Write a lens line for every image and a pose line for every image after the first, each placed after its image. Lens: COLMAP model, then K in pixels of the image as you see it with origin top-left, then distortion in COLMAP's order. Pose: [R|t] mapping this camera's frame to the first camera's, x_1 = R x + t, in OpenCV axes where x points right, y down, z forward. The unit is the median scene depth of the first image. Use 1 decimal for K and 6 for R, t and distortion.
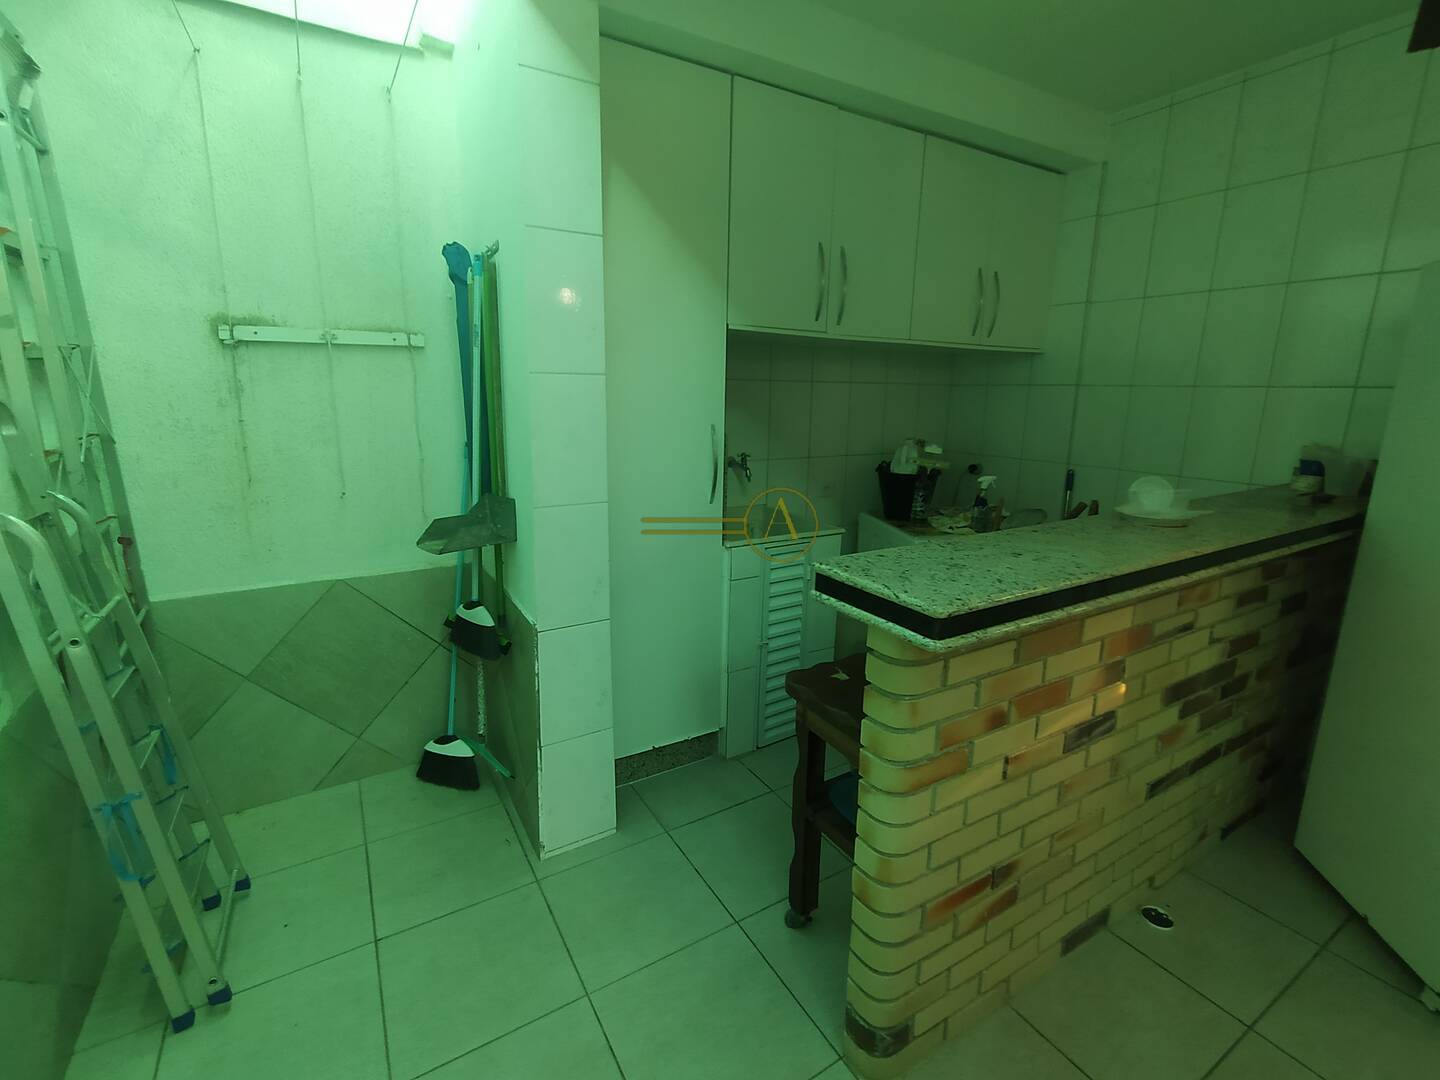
lens RADIAL K [[656.5, 0, 715.8], [0, 656.5, 538.7], [0, 0, 1]] dist [-0.007027, 0.004690]
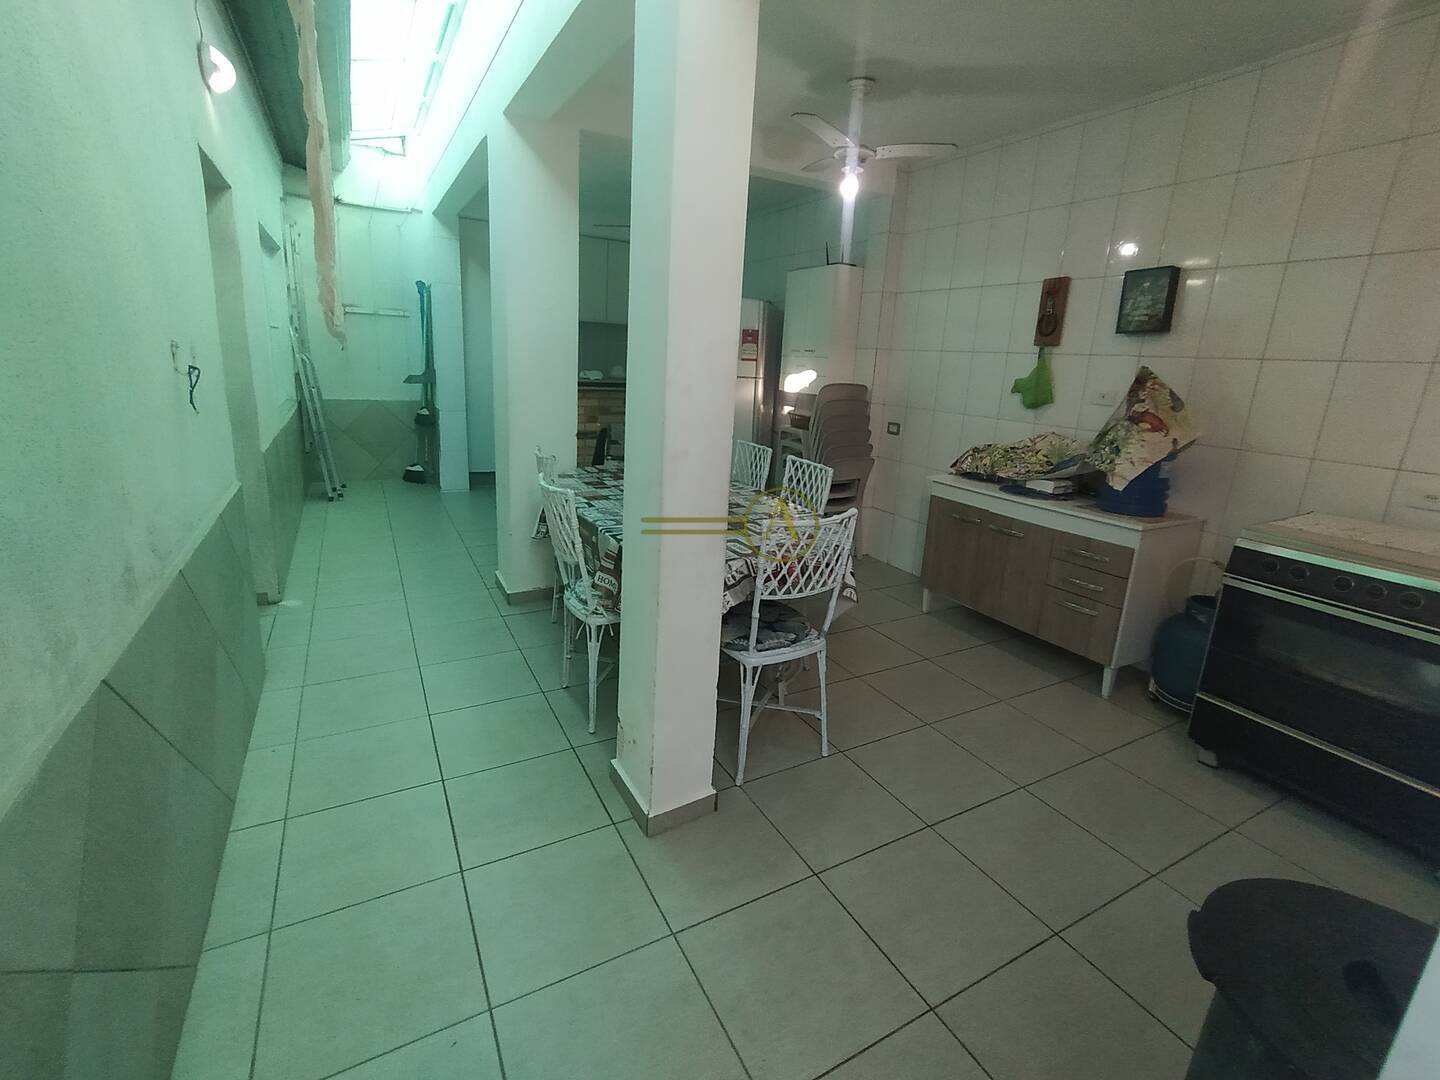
lens RADIAL K [[656.5, 0, 728.6], [0, 656.5, 520.9], [0, 0, 1]] dist [-0.007027, 0.004690]
pose [[0.998432, 0.050723, -0.023674, 0.208760], [-0.050067, 0.998367, 0.027515, 0.088574], [0.025031, -0.026287, 0.999341, -0.362912]]
